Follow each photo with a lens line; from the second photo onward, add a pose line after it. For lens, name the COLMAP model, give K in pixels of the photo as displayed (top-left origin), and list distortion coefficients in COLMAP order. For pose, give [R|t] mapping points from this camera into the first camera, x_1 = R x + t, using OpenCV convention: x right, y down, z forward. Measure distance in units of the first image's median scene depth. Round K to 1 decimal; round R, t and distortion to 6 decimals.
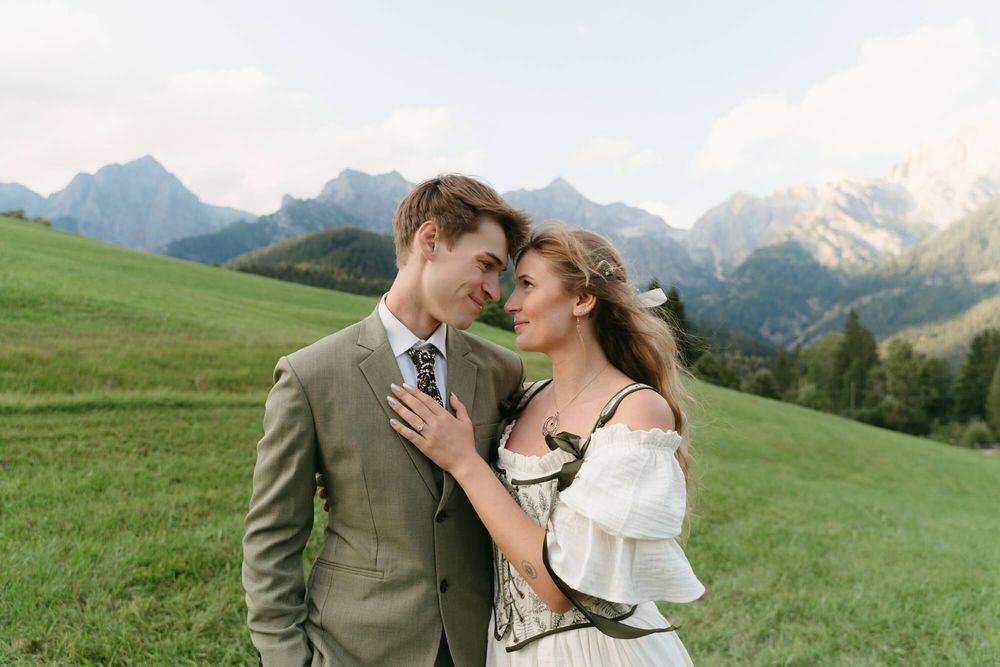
lens RADIAL K [[792.8, 0, 500.0], [0, 792.8, 333.5], [0, 0, 1]] dist [-0.000375, -0.004129]
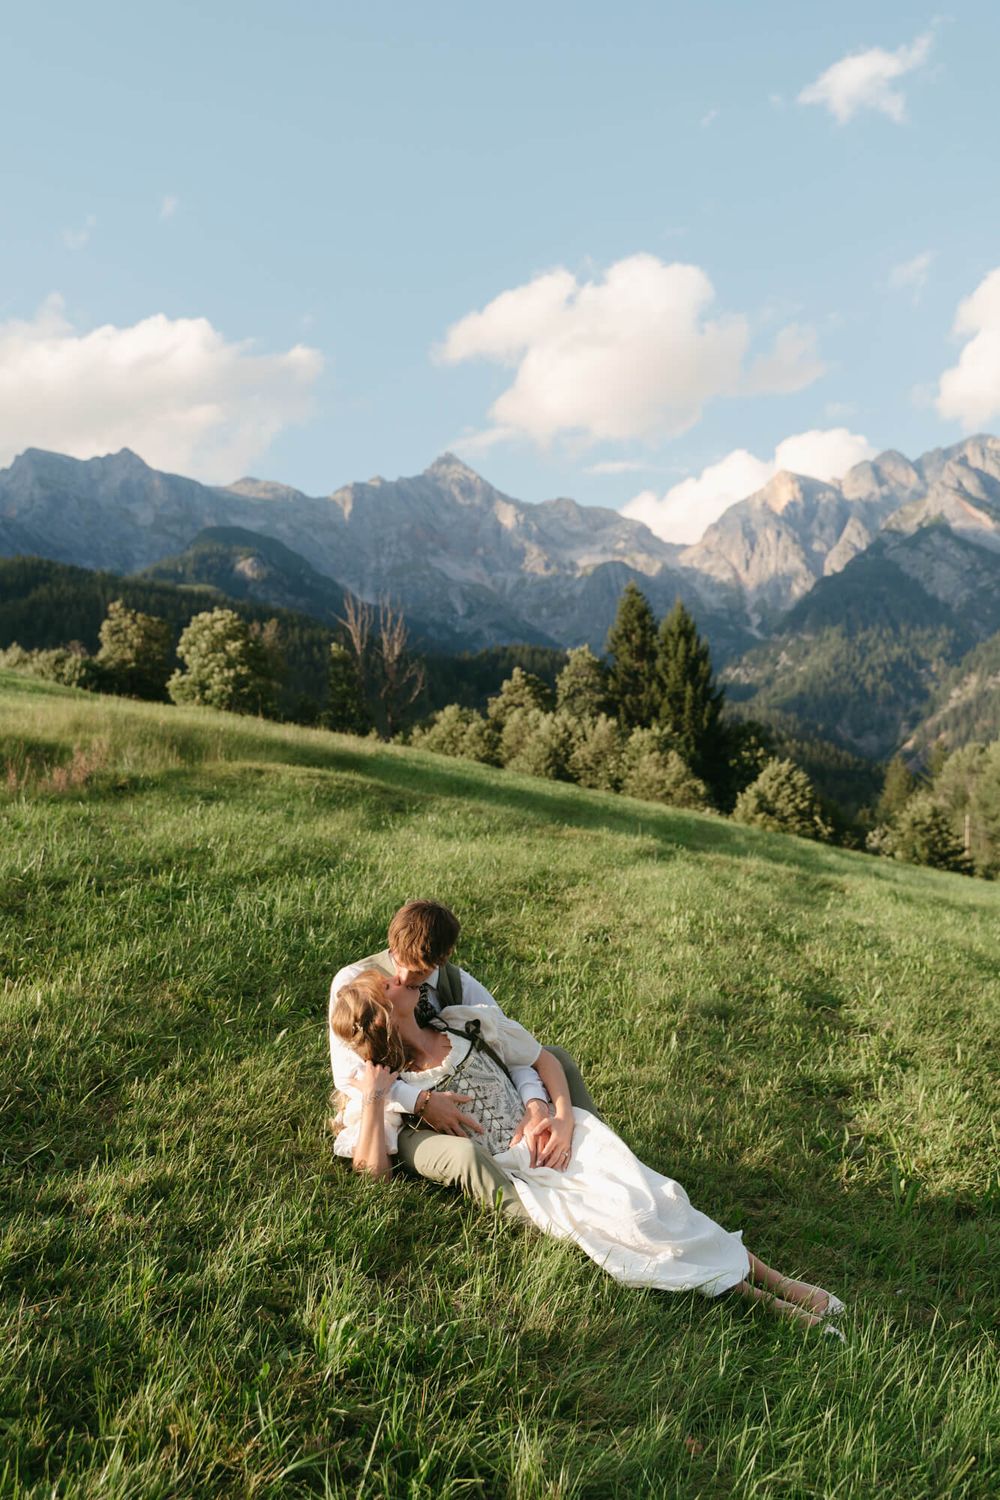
lens RADIAL K [[1373.0, 0, 500.0], [0, 1373.0, 750.0], [0, 0, 1]] dist [-0.003289, 0.000653]
pose [[0.994884, -0.045955, 0.089969, 0.019901], [0.046706, 0.998889, -0.006268, 0.005064], [-0.089581, 0.010439, 0.995925, 0.101656]]
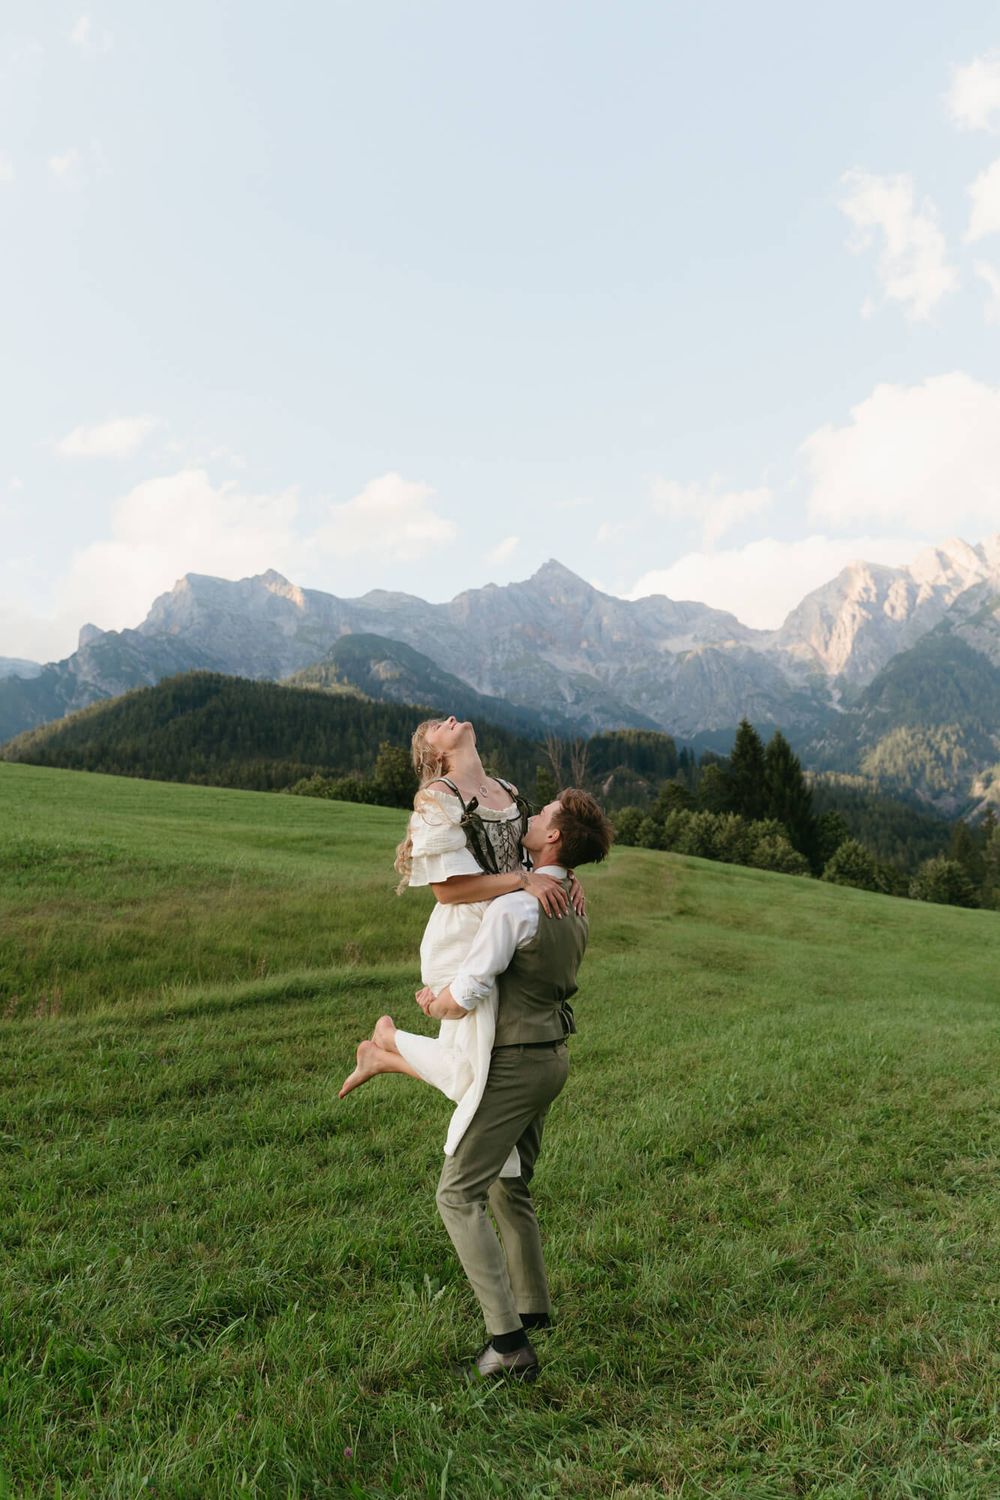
lens RADIAL K [[1373.0, 0, 500.0], [0, 1373.0, 750.0], [0, 0, 1]] dist [-0.003289, 0.000653]
pose [[0.996255, -0.080305, 0.032042, -0.007879], [0.082078, 0.994907, -0.058504, -0.001047], [-0.027181, 0.060915, 0.997773, -0.007285]]
